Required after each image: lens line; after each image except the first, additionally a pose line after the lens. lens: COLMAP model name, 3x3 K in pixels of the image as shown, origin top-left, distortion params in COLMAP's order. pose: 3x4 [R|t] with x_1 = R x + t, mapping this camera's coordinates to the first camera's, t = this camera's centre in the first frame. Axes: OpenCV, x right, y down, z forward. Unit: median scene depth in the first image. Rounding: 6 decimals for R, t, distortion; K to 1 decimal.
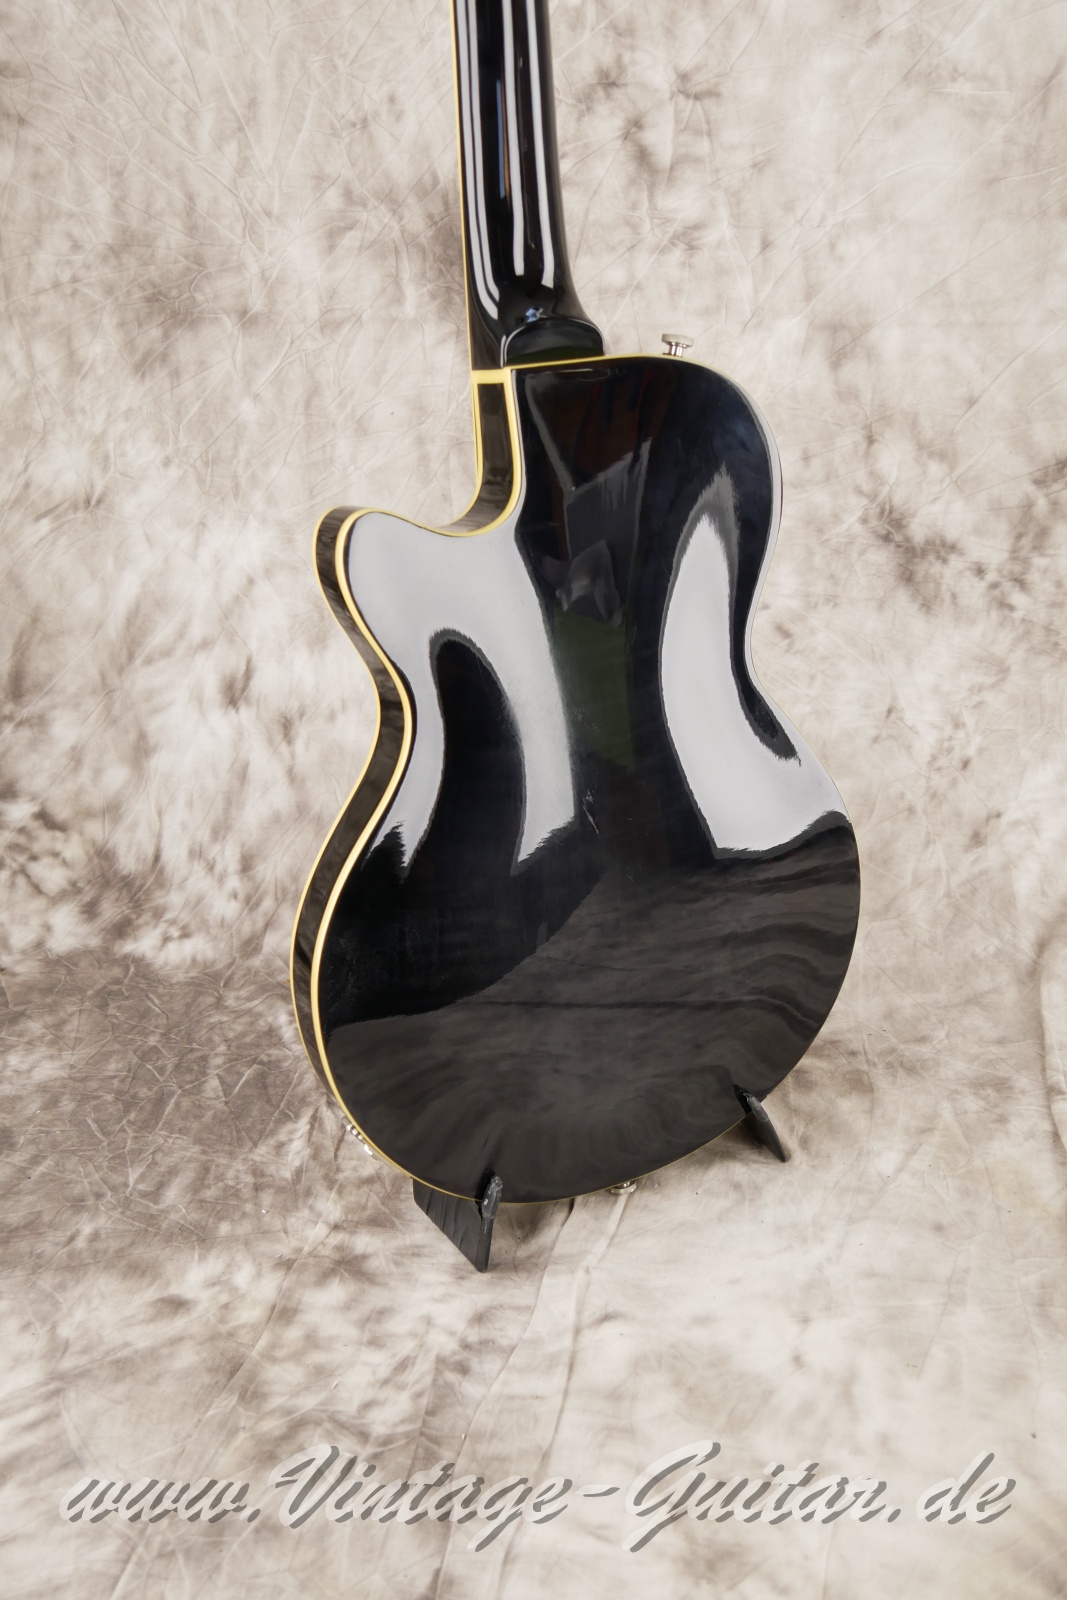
lens RADIAL K [[1580.6, 0, 518.4], [0, 1580.6, 827.2], [0, 0, 1]] dist [-0.029511, 0.000000]
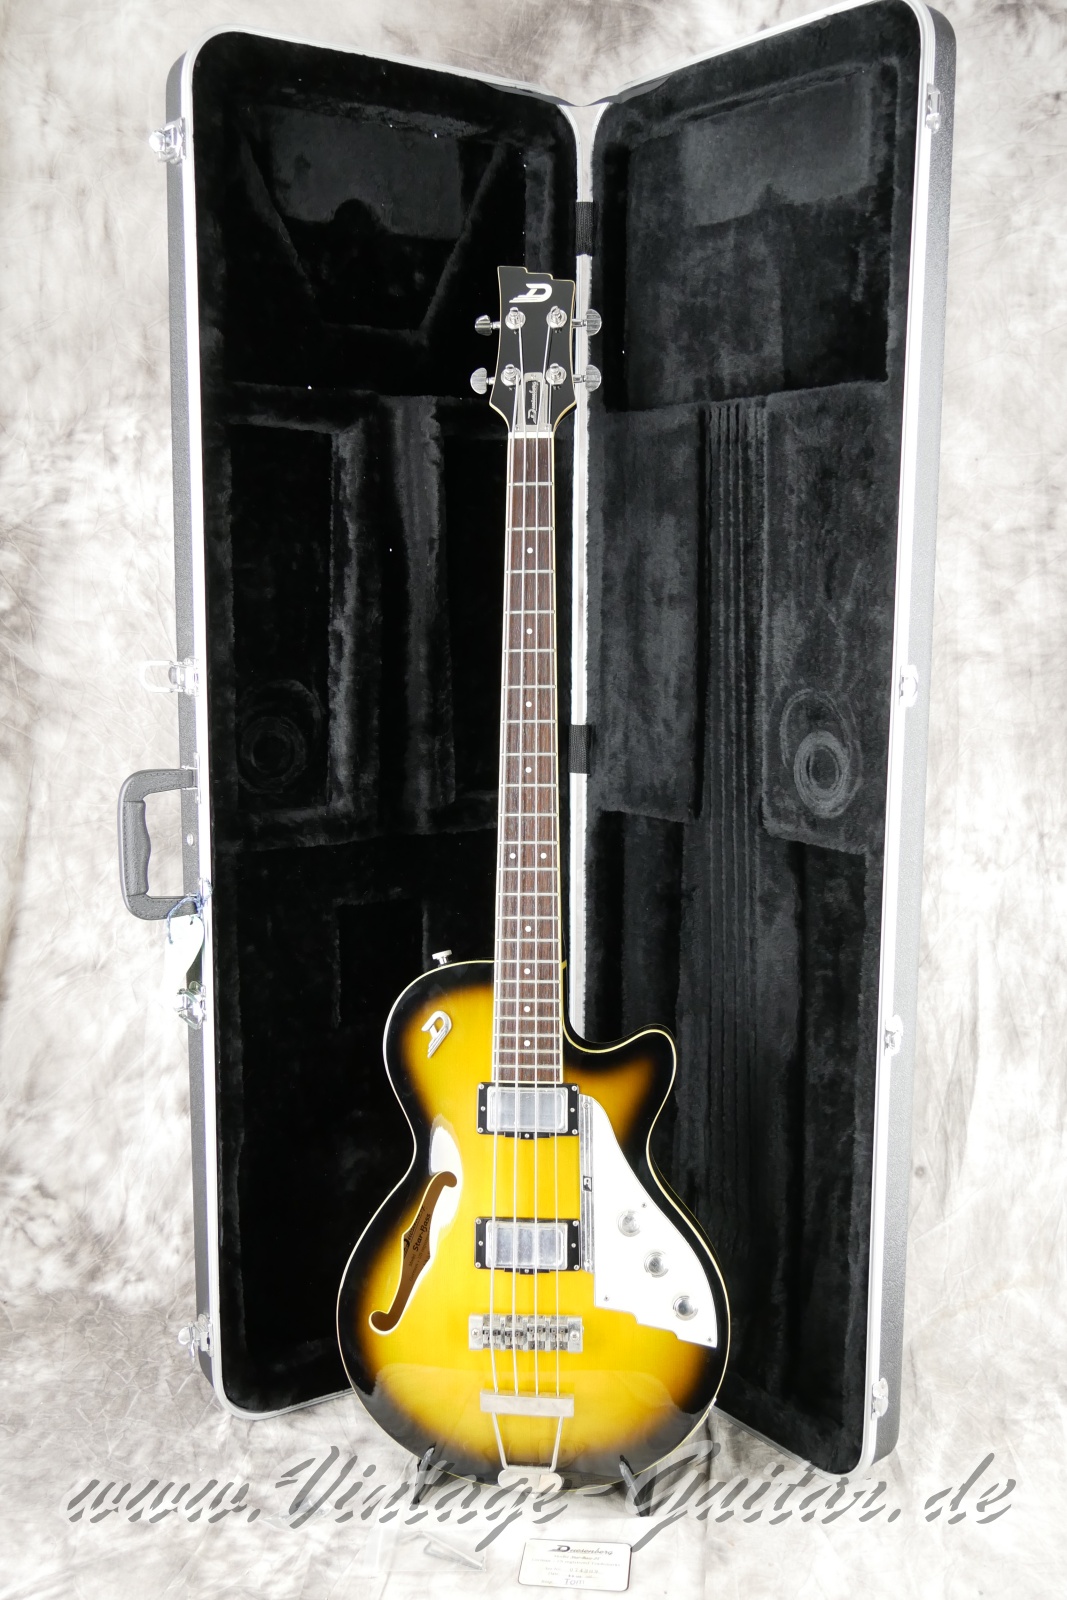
lens RADIAL K [[1580.6, 0, 503.3], [0, 1580.6, 764.0], [0, 0, 1]] dist [-0.029511, 0.000000]
pose [[0.997064, 0.044903, 0.062032, 0.007198], [-0.028017, 0.967783, -0.250223, -0.044741], [-0.071269, 0.247750, 0.966199, -0.629971]]
